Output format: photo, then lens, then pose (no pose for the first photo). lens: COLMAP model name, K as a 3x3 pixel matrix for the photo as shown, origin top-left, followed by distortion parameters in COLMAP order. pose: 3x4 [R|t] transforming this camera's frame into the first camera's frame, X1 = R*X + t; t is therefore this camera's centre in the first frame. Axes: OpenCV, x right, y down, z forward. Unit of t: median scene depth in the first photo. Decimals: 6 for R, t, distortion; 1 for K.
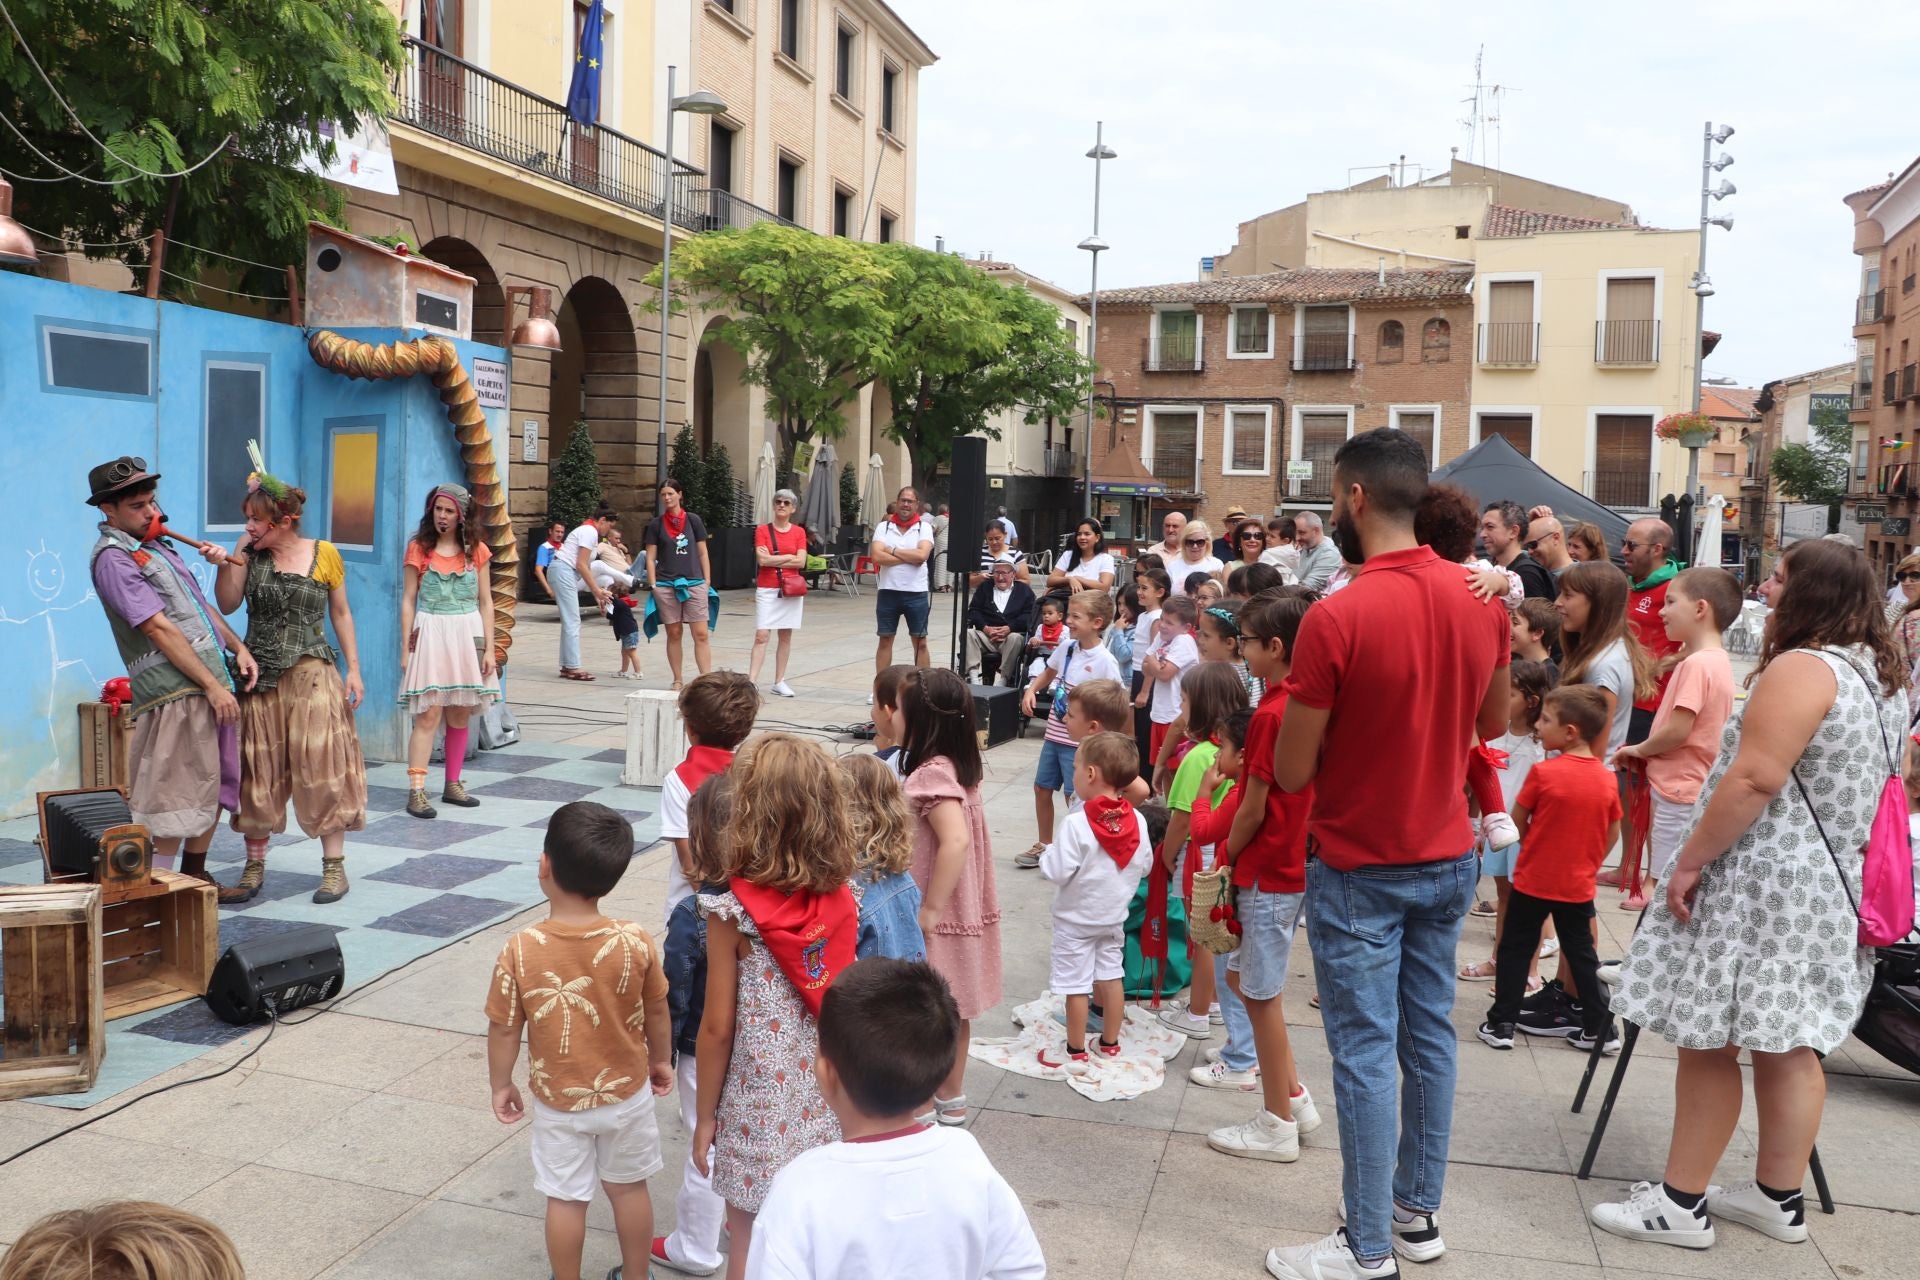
lens RADIAL K [[1551.4, 0, 953.2], [0, 1551.4, 640.3], [0, 0, 1]] dist [-0.165011, 0.121751]
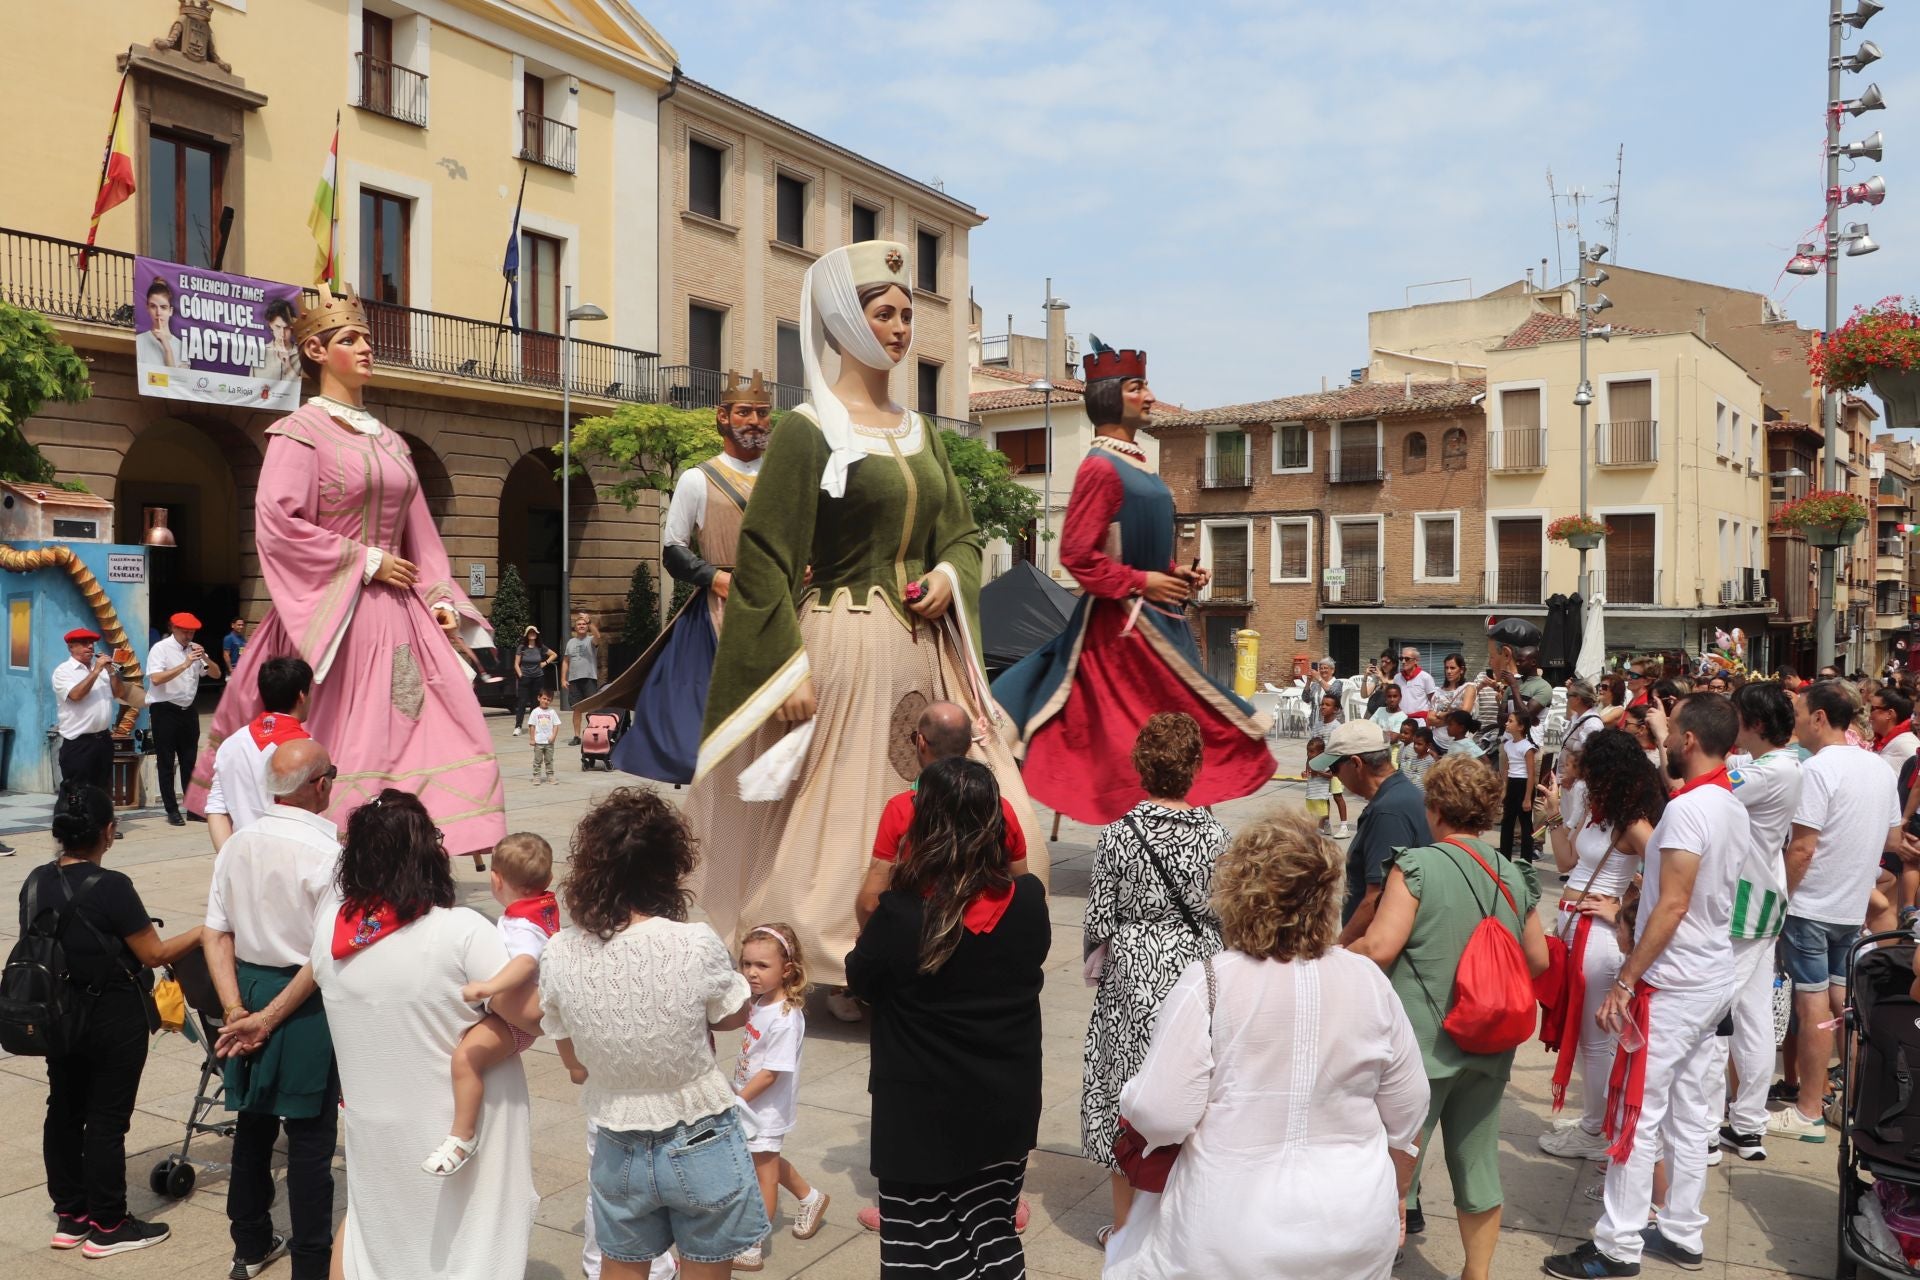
lens RADIAL K [[1551.4, 0, 975.3], [0, 1551.4, 649.0], [0, 0, 1]] dist [-0.165011, 0.121751]
pose [[0.976443, -0.015912, -0.215189, 0.209404], [0.002308, 0.997990, -0.063324, 0.005274], [0.215764, 0.061336, 0.974517, -0.082398]]
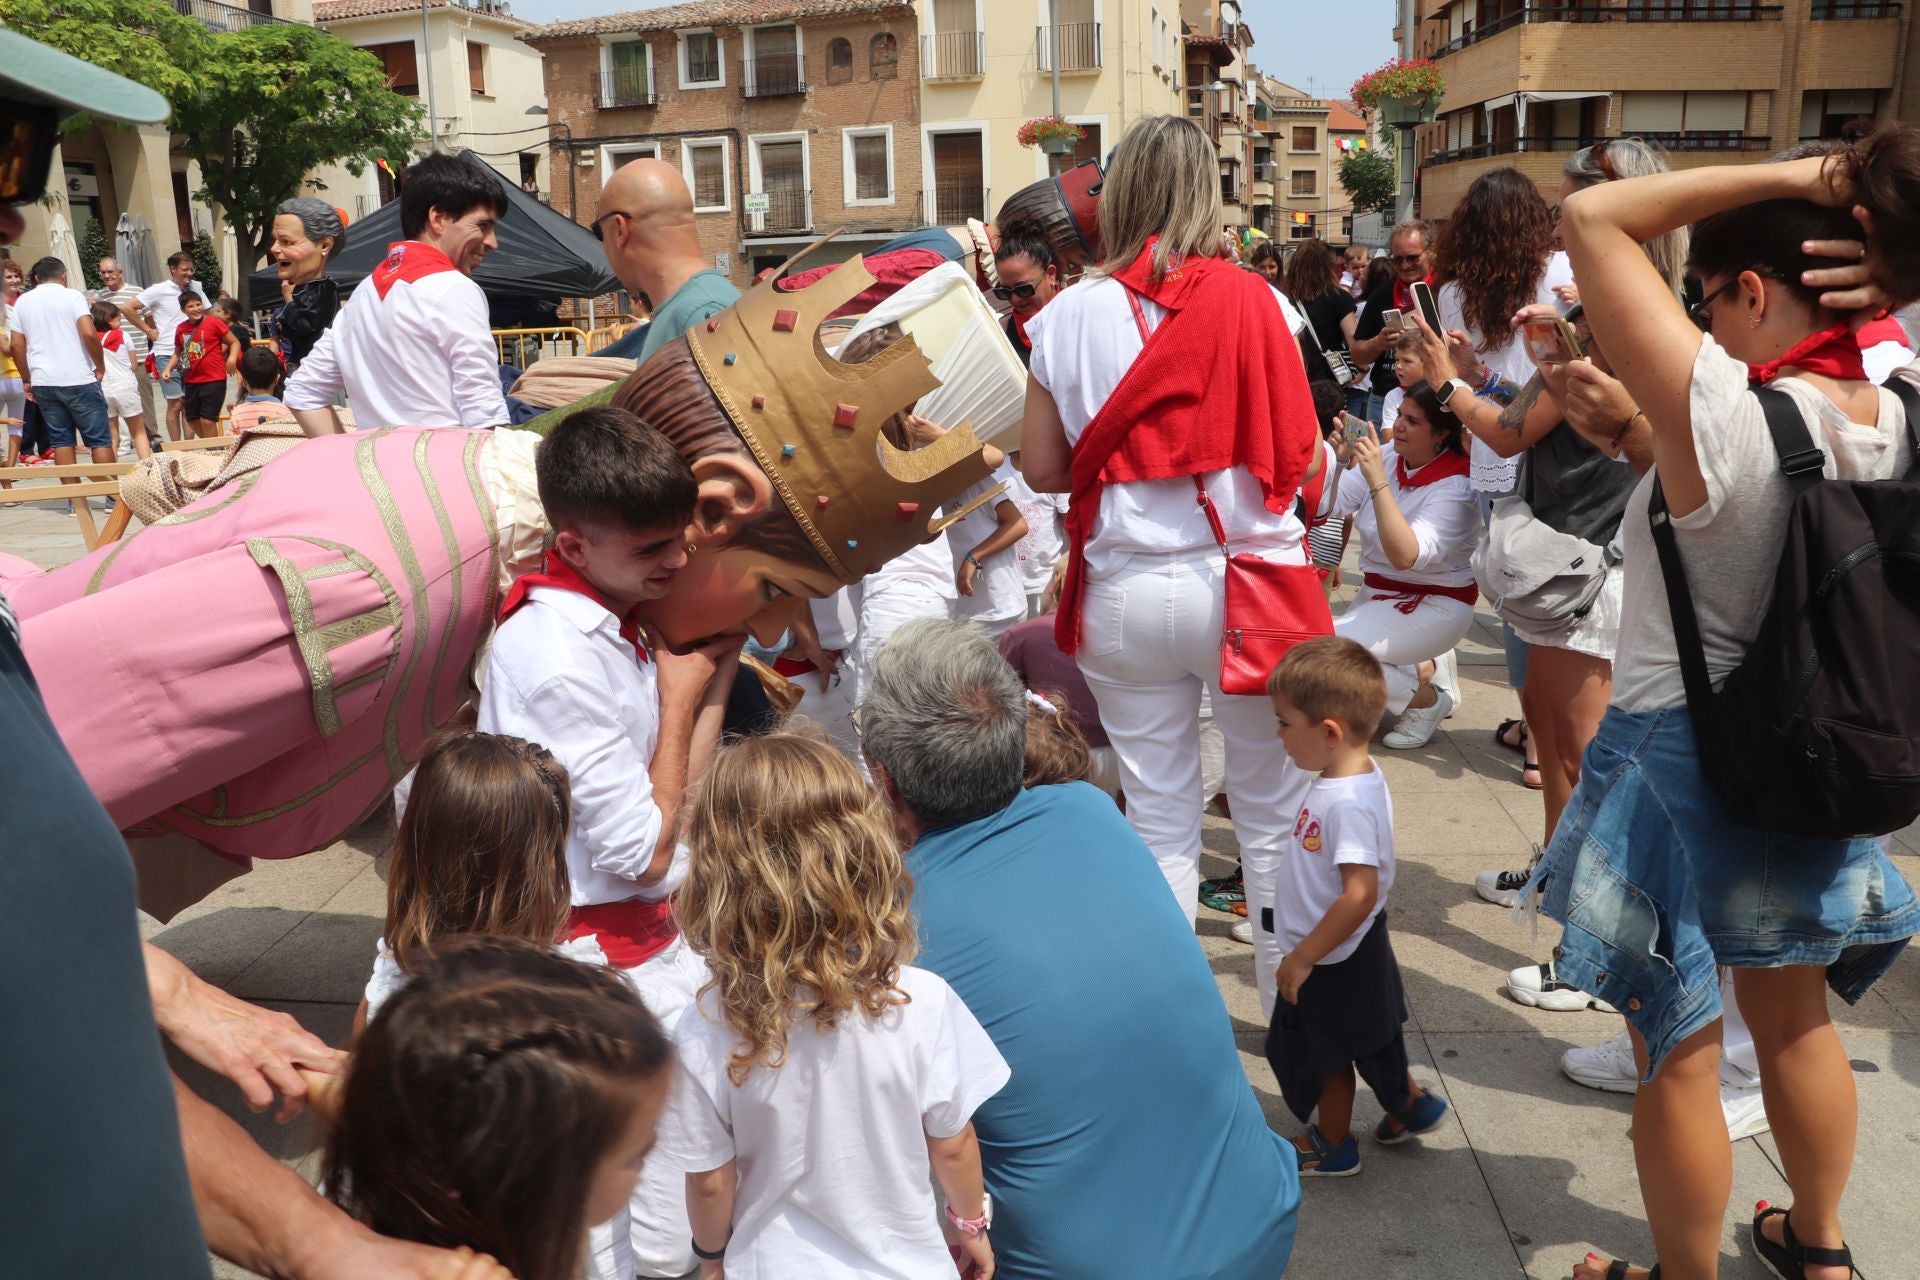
lens RADIAL K [[1551.4, 0, 948.4], [0, 1551.4, 637.8], [0, 0, 1]] dist [-0.165011, 0.121751]
pose [[0.983751, -0.092204, 0.154054, 0.170099], [0.066660, 0.984298, 0.163443, 0.007777], [-0.166705, -0.150517, 0.974451, 0.012108]]
